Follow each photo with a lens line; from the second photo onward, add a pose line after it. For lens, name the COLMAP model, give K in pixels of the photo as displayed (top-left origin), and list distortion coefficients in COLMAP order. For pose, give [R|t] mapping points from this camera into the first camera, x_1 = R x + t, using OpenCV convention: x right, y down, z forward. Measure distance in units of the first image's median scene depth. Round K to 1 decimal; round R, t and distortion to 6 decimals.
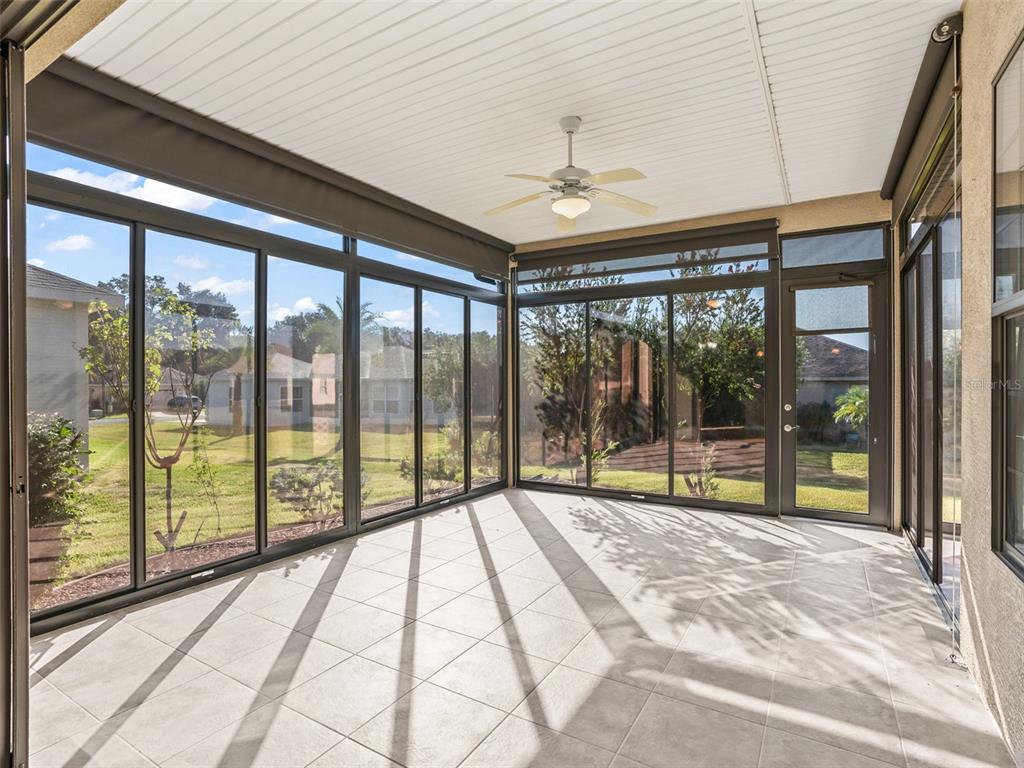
lens RADIAL K [[536.9, 0, 504.8], [0, 536.9, 385.0], [0, 0, 1]] dist [-0.050344, 0.021352]
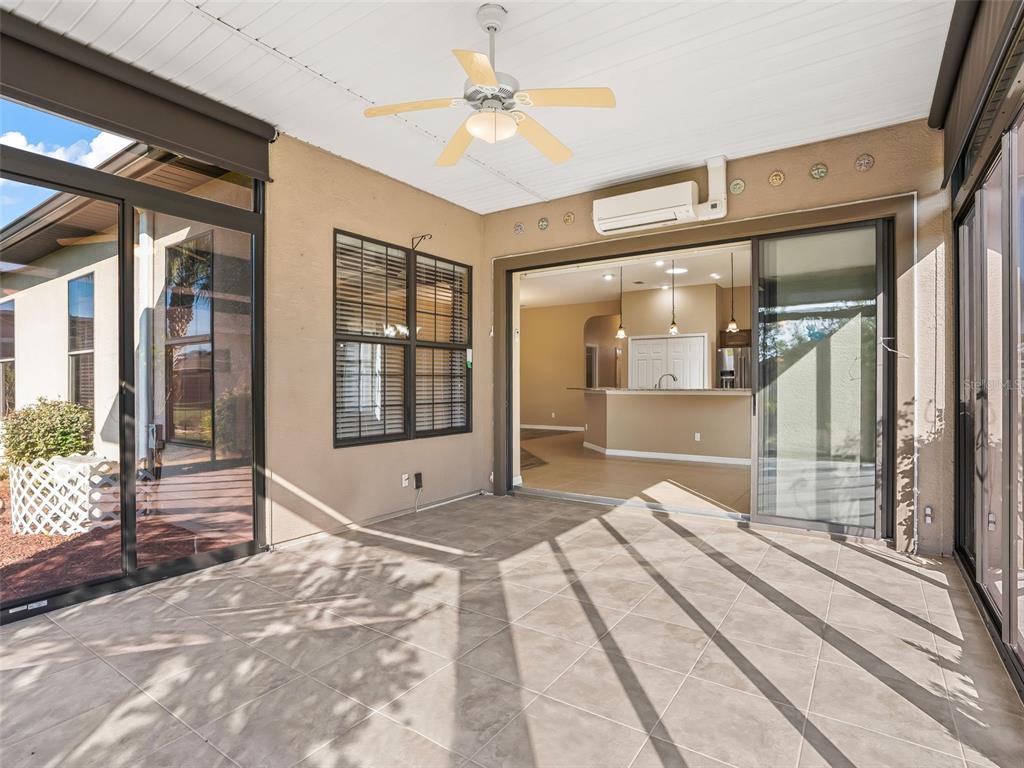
lens RADIAL K [[536.9, 0, 507.9], [0, 536.9, 386.6], [0, 0, 1]] dist [-0.050344, 0.021352]
pose [[-0.998460, 0.000805, 0.055471, 0.048350], [0.001625, 0.999890, 0.014730, 0.011032], [-0.055453, 0.014798, -0.998352, 1.161584]]
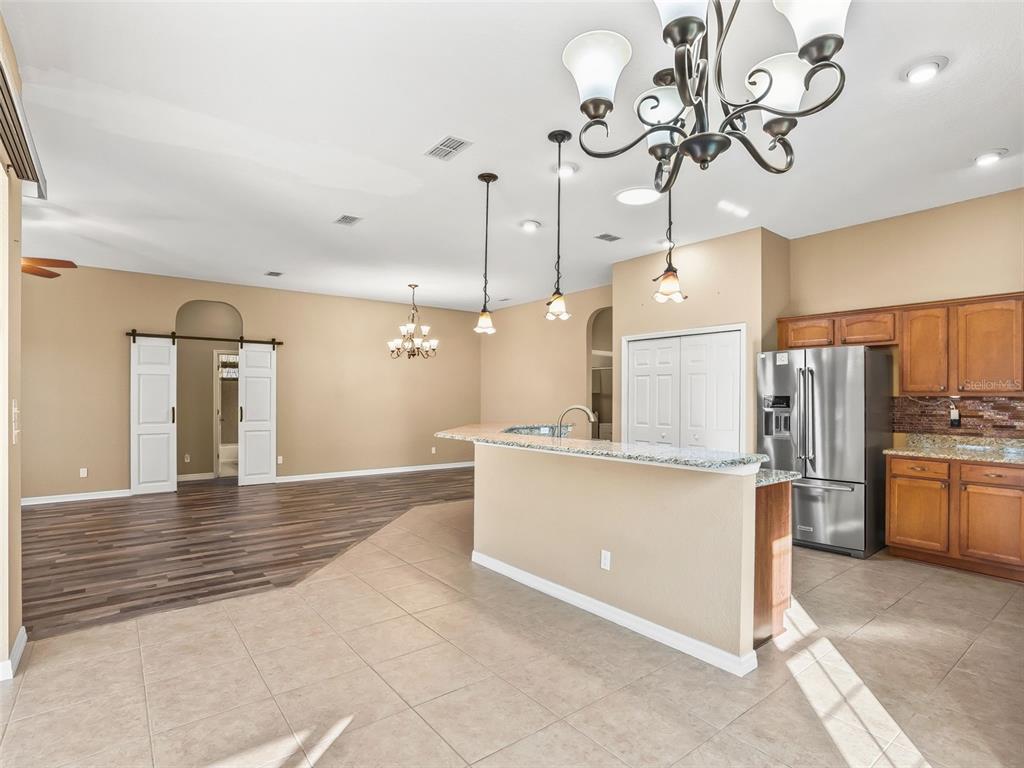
lens RADIAL K [[536.9, 0, 512.7], [0, 536.9, 388.7], [0, 0, 1]] dist [-0.050344, 0.021352]
pose [[-0.934037, 0.003050, 0.357164, -0.494061], [-0.001342, 0.999927, -0.012046, -0.016440], [-0.357175, -0.011731, -0.933964, 0.311865]]
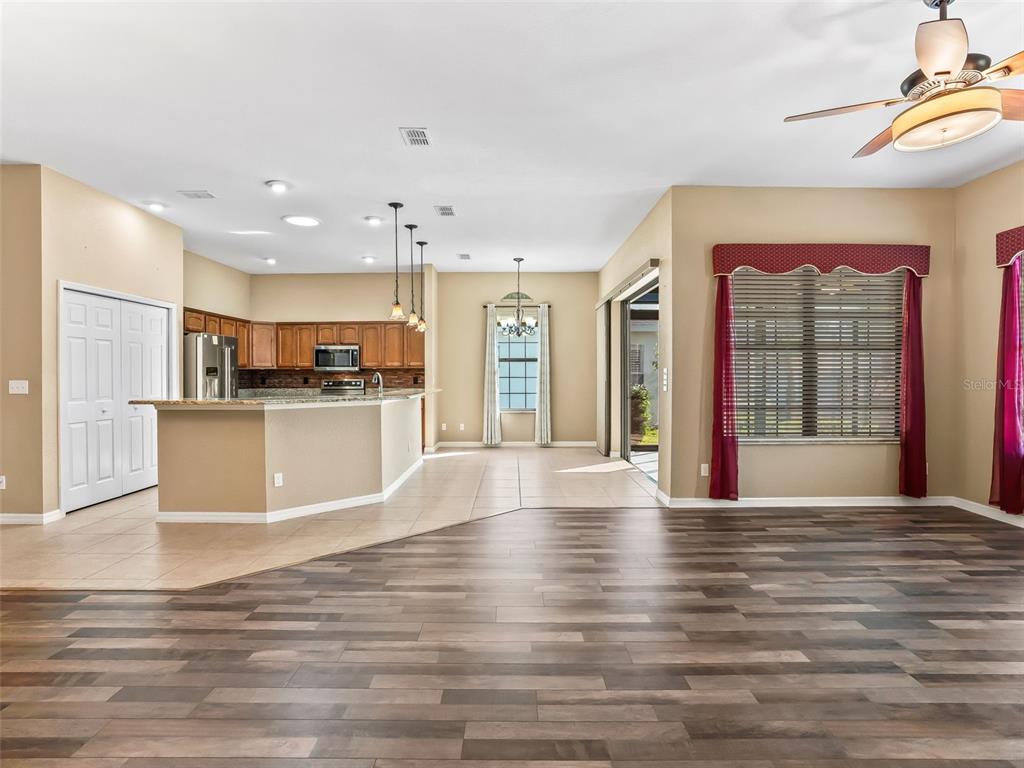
lens RADIAL K [[536.9, 0, 506.1], [0, 536.9, 379.1], [0, 0, 1]] dist [-0.050344, 0.021352]
pose [[0.511819, 0.007390, -0.859062, 0.787543], [-0.003738, 0.999973, 0.006375, 0.002154], [0.859085, -0.000051, 0.511832, -0.715139]]
